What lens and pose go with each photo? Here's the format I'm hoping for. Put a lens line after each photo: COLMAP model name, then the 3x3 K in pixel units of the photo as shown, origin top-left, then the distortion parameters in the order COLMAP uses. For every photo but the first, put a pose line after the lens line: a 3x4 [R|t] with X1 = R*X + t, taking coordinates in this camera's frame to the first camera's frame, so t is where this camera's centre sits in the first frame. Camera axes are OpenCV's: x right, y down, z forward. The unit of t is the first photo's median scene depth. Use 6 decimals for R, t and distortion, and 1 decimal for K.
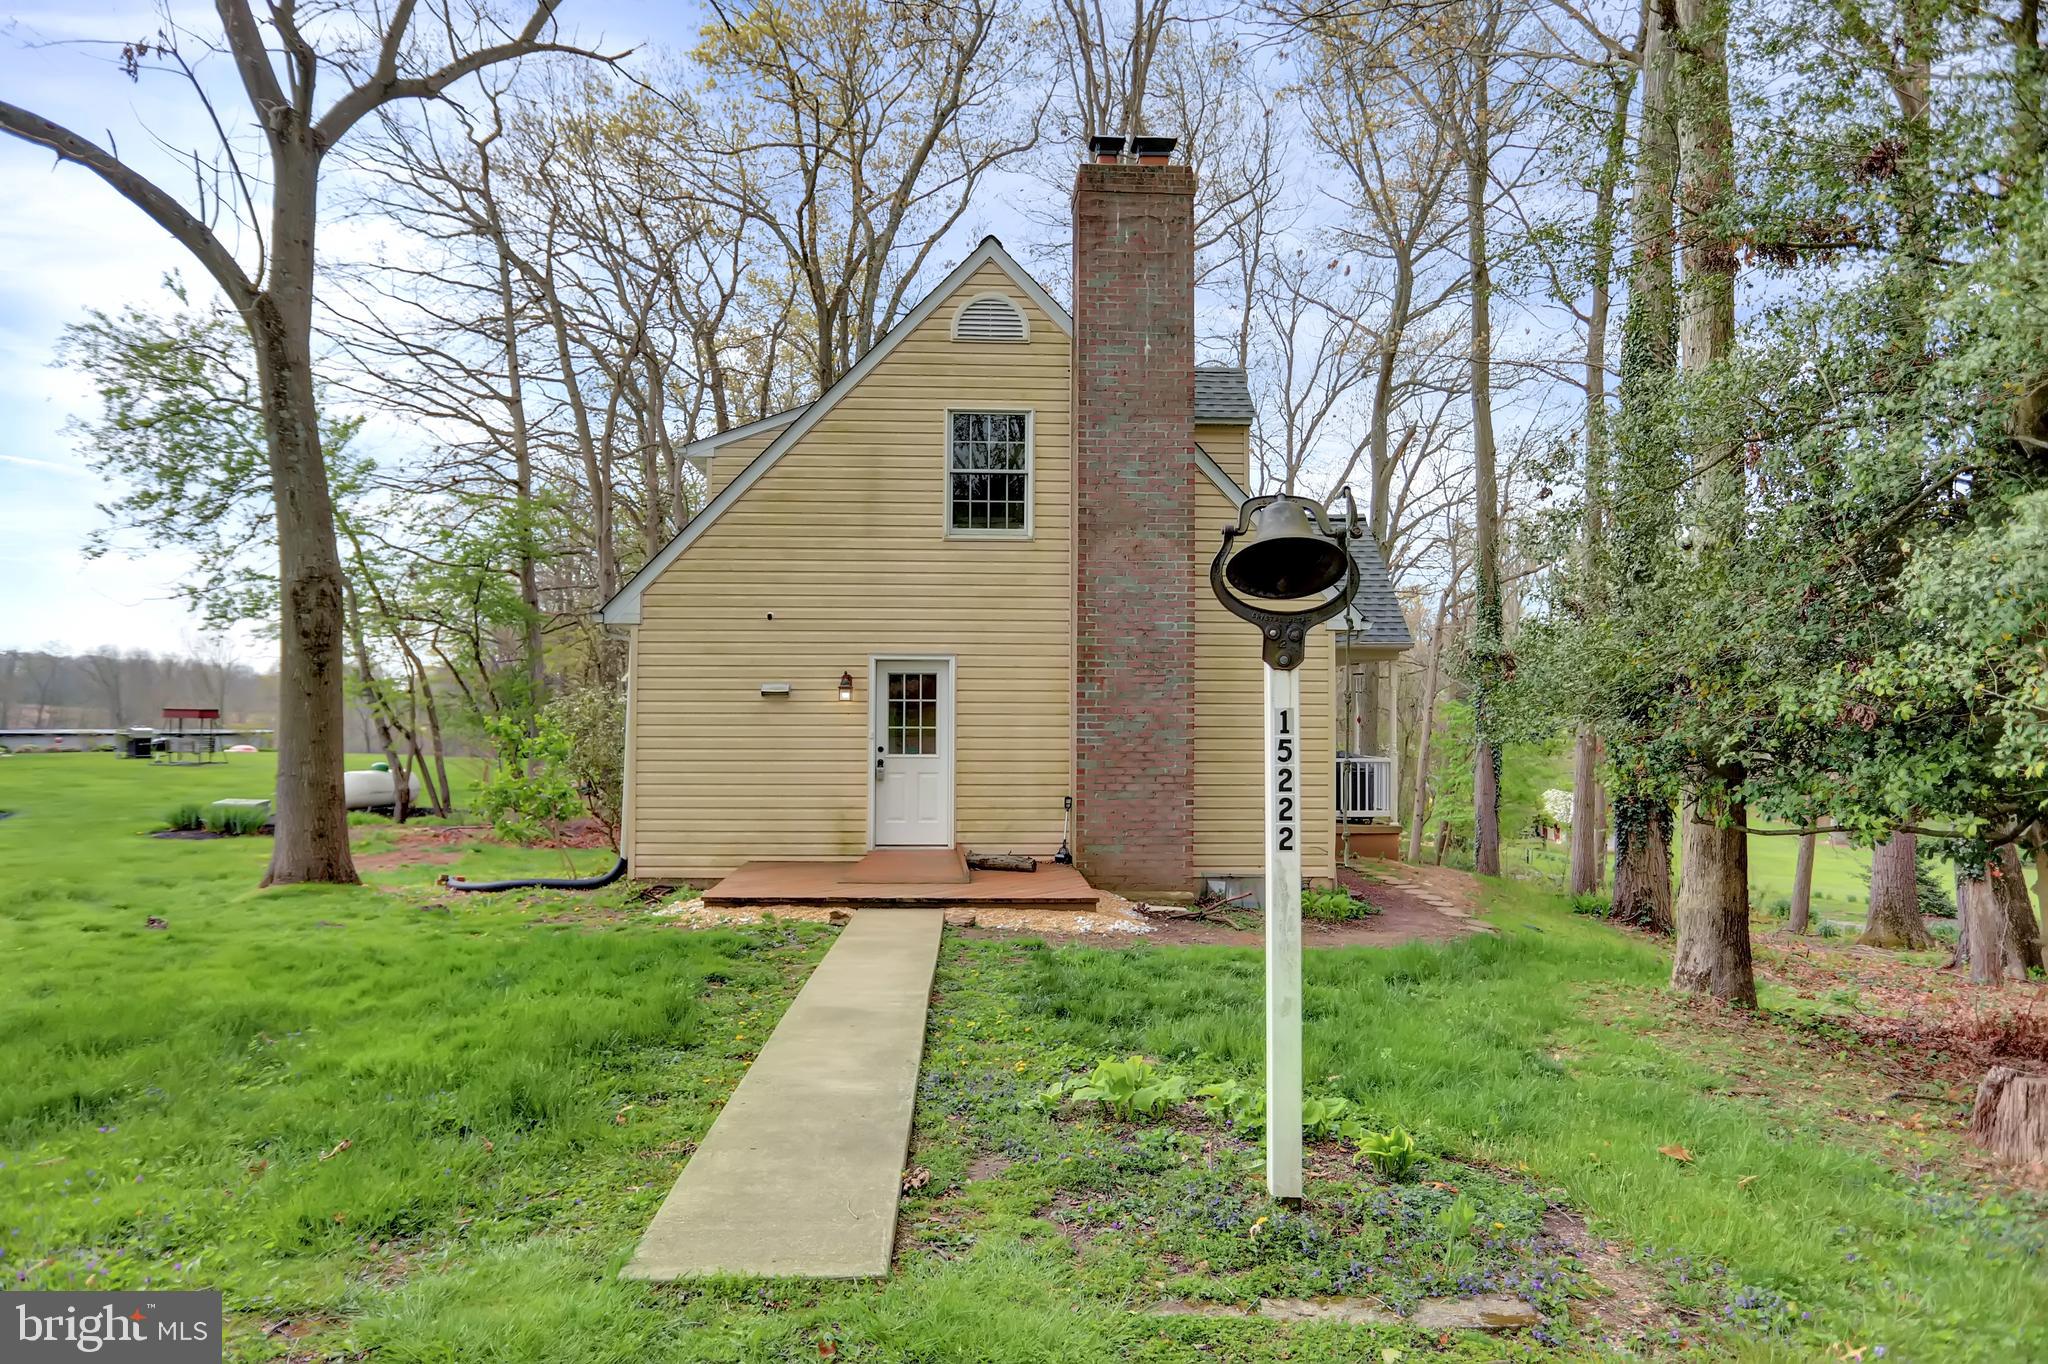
lens RADIAL K [[1229.2, 0, 1015.4], [0, 1229.2, 687.2], [0, 0, 1]] dist [-0.015120, 0.003414]
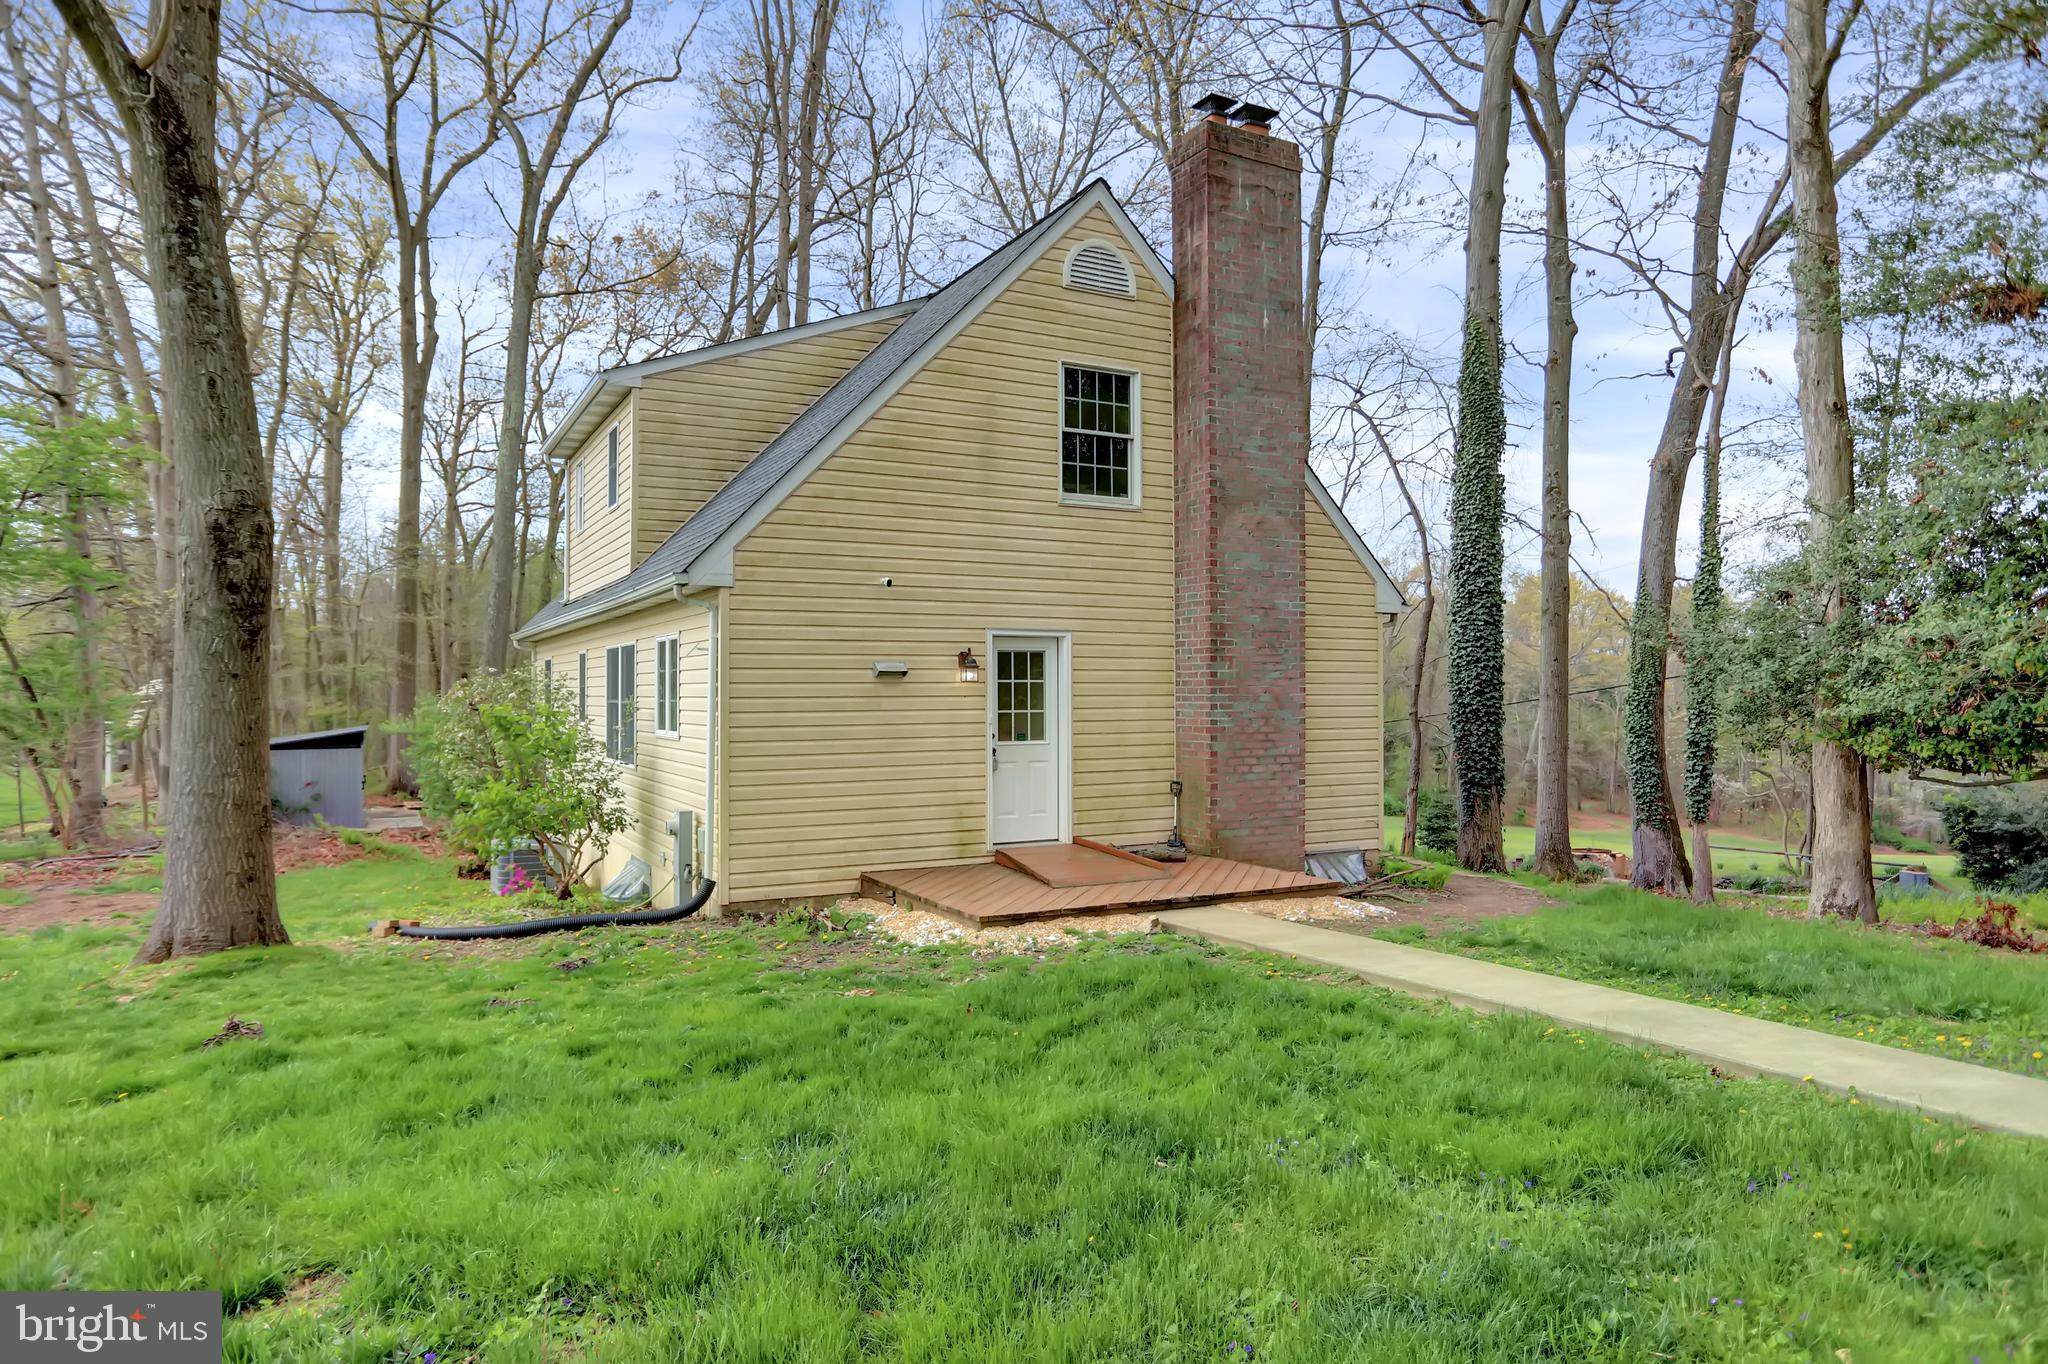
lens RADIAL K [[1229.2, 0, 1022.2], [0, 1229.2, 682.9], [0, 0, 1]] dist [-0.015120, 0.003414]
pose [[0.902597, -0.003695, 0.430470, -0.472469], [-0.000142, 0.999961, 0.008880, 0.003992], [-0.430486, -0.008076, 0.902561, 0.188099]]
